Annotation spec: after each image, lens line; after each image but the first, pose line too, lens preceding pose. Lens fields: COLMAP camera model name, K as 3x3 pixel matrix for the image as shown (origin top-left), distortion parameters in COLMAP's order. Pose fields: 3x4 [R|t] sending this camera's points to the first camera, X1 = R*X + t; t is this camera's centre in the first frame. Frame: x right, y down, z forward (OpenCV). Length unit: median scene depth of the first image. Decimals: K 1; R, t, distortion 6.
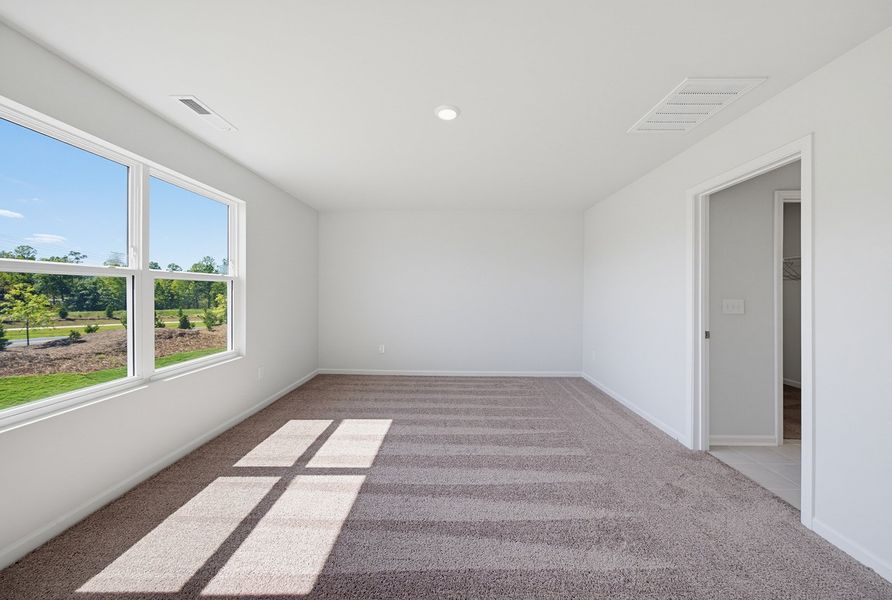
lens RADIAL K [[307.9, 0, 436.1], [0, 307.9, 299.9], [0, 0, 1]] dist [-0.001439, 0.000003]
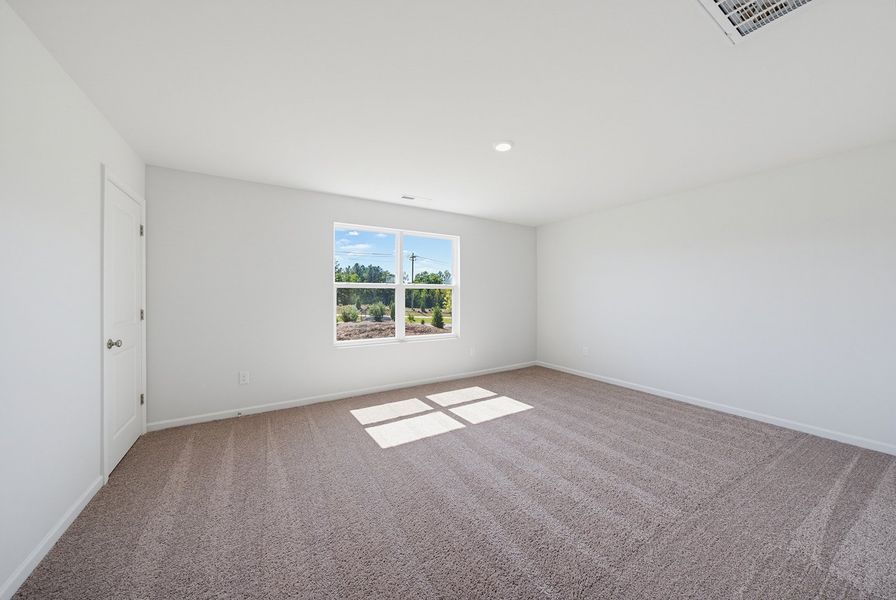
lens RADIAL K [[308.2, 0, 448.0], [0, 308.2, 300.0], [0, 0, 1]] dist [0.000593, 0.000197]
pose [[0.548388, 0.004829, -0.836210, 0.652078], [-0.013019, 0.999911, -0.002763, 0.002632], [0.836123, 0.012402, 0.548402, 0.117930]]
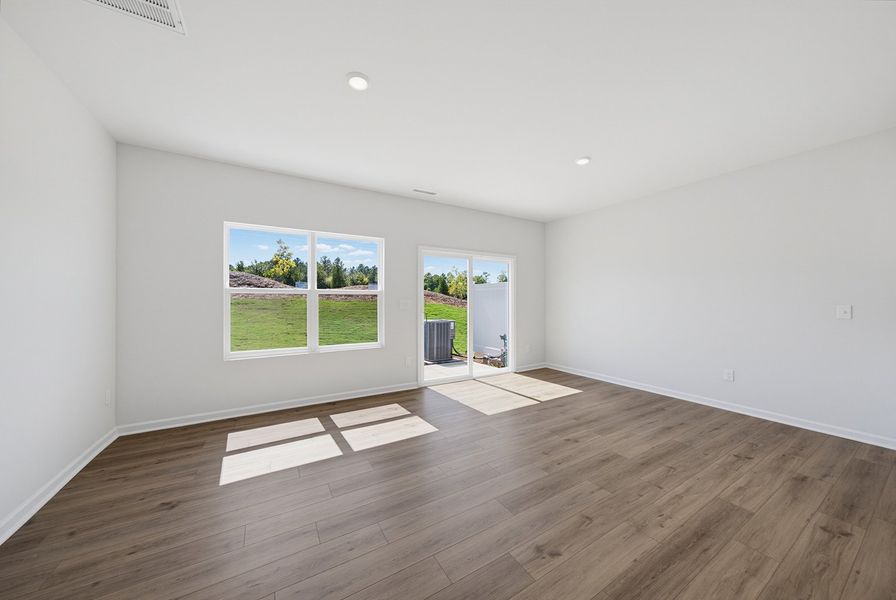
lens RADIAL K [[308.2, 0, 448.0], [0, 308.2, 300.0], [0, 0, 1]] dist [0.000593, 0.000197]
pose [[0.534566, 0.004801, -0.845113, 0.742320], [-0.020710, 0.999758, -0.007420, -0.030705], [0.844873, 0.021469, 0.534537, 0.507752]]
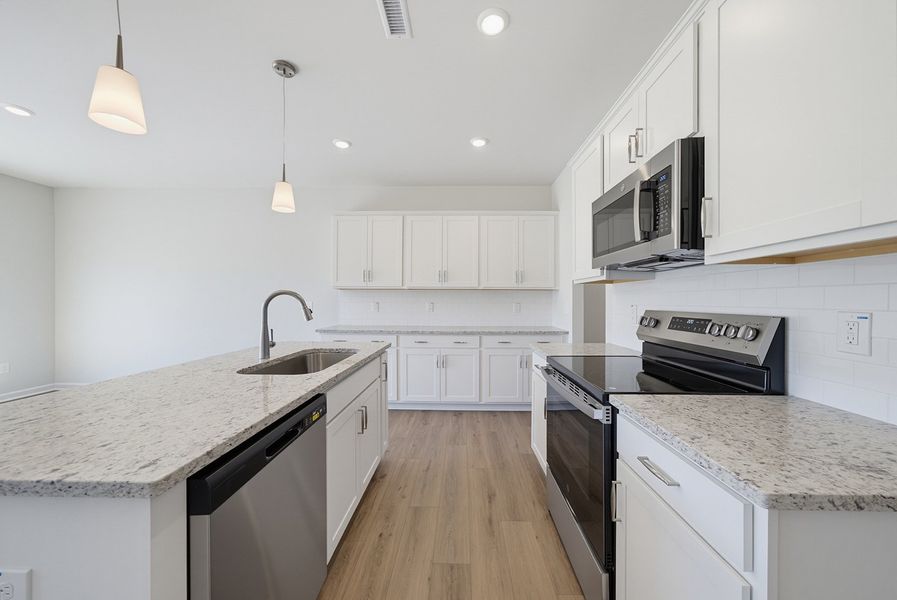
lens RADIAL K [[315.0, 0, 448.5], [0, 315.0, 302.2], [0, 0, 1]] dist [-0.004919, 0.000184]
pose [[0.999891, 0.013208, -0.006661, 1.261005], [-0.013296, 0.999824, -0.013211, -0.035670], [0.006485, 0.013298, 0.999891, 0.682581]]
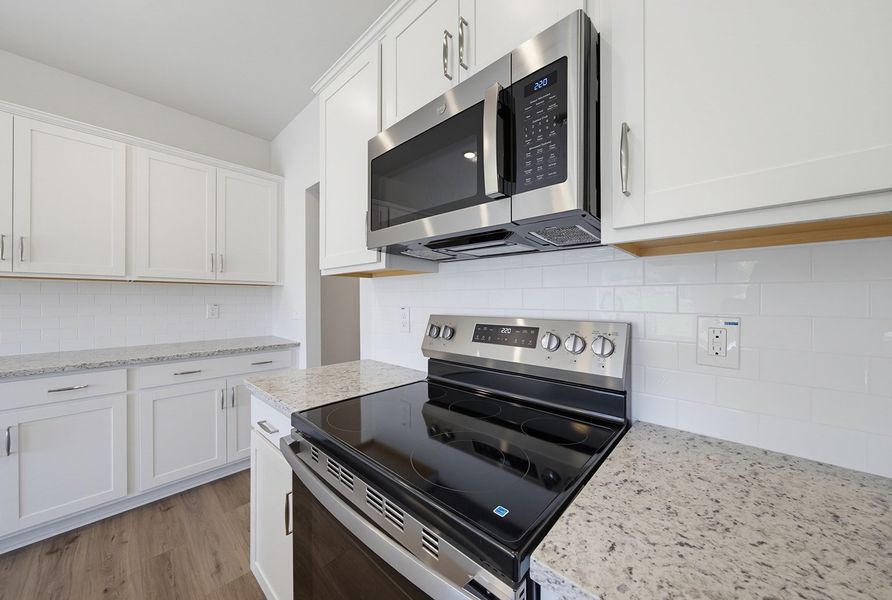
lens RADIAL K [[313.3, 0, 446.0], [0, 313.3, 302.2], [0, 0, 1]] dist [-0.004919, 0.000184]
pose [[0.658853, 0.007963, 0.752229, 1.326685], [0.004464, 0.999885, -0.014494, -0.045013], [-0.752258, 0.012907, 0.658742, 1.016441]]
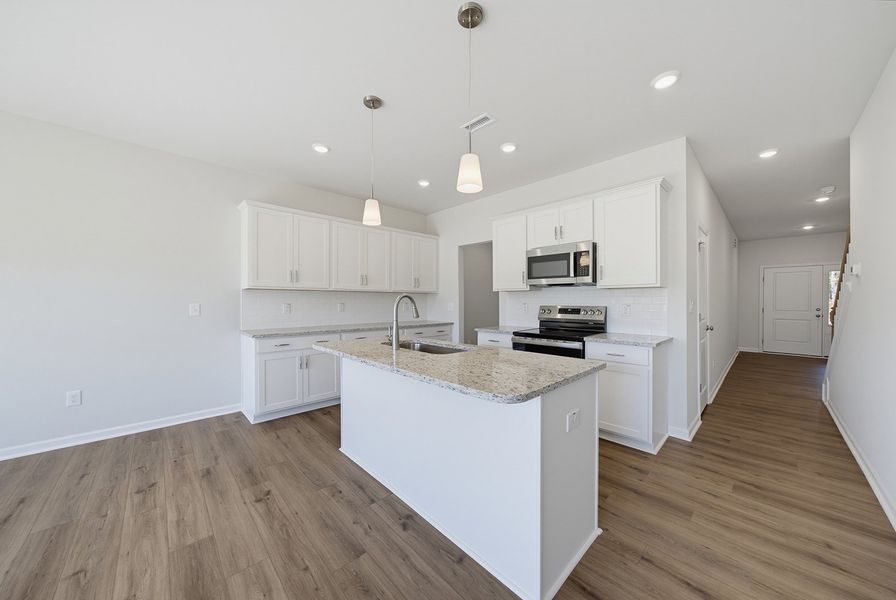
lens RADIAL K [[309.0, 0, 445.1], [0, 309.0, 303.4], [0, 0, 1]] dist [-0.001821, -0.000063]
pose [[0.708408, 0.004592, 0.705788, 0.423901], [0.006636, 0.999891, -0.013165, -0.027971], [-0.705772, 0.014010, 0.708301, 0.686768]]
